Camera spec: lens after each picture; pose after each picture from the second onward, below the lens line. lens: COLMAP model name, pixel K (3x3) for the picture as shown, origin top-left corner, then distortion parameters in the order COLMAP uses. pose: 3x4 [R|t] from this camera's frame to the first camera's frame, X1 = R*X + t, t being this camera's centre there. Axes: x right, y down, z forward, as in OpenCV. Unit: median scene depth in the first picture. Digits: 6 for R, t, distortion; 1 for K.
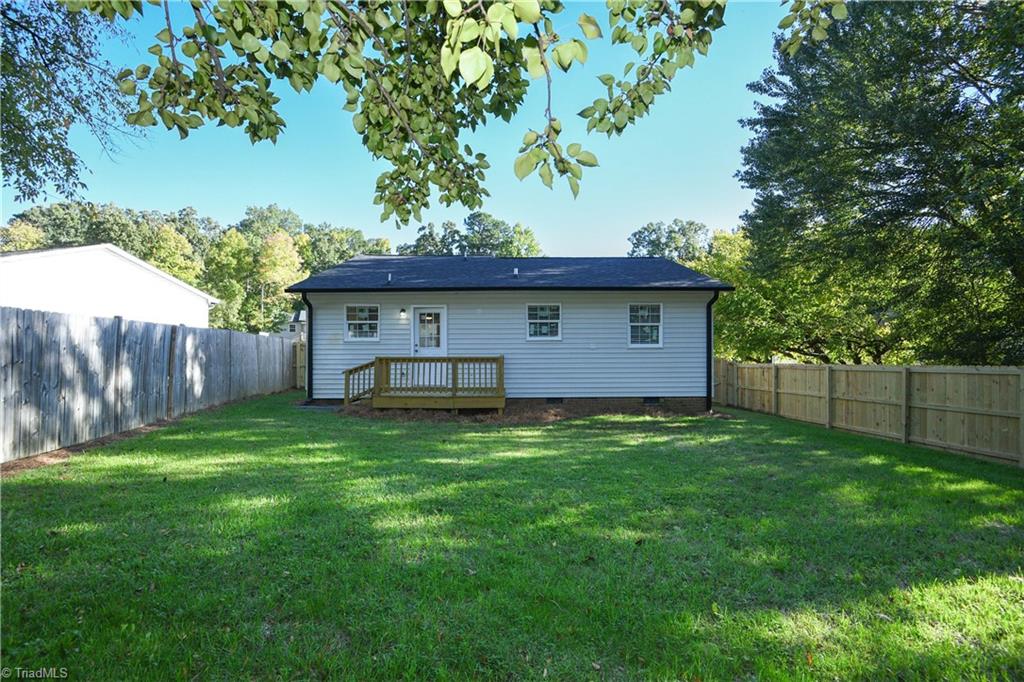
lens RADIAL K [[467.3, 0, 509.0], [0, 467.3, 343.5], [0, 0, 1]] dist [-0.017402, -0.000951]
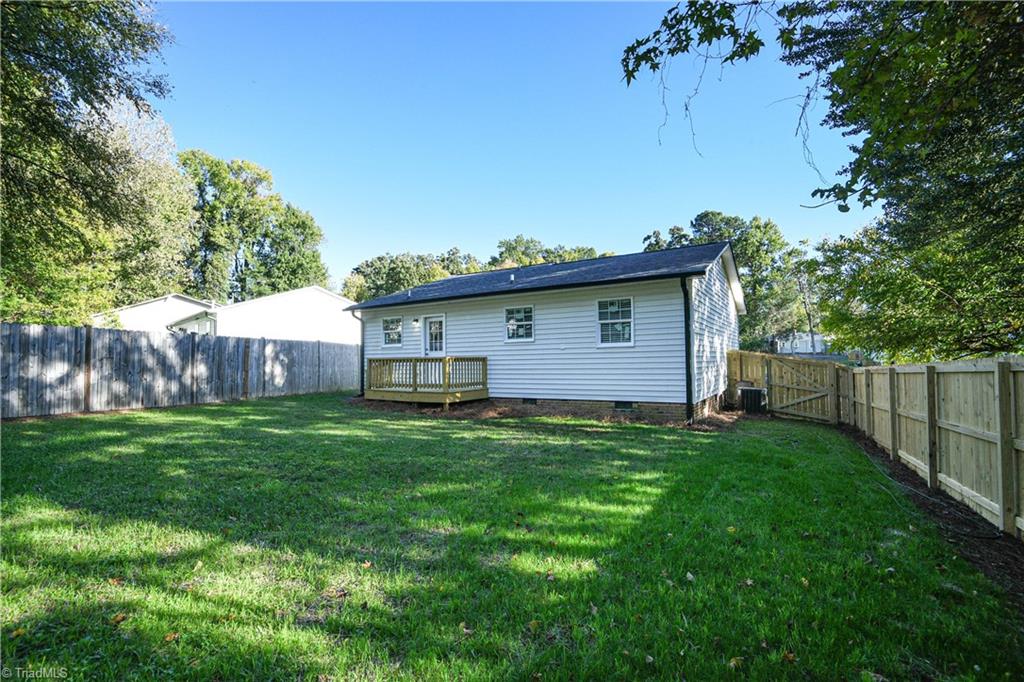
lens RADIAL K [[467.3, 0, 509.0], [0, 467.3, 343.5], [0, 0, 1]] dist [-0.017402, -0.000951]
pose [[0.849132, -0.026902, -0.527495, 0.689701], [0.011858, 0.999421, -0.031880, 0.033501], [0.528047, 0.020815, 0.848960, 0.136085]]
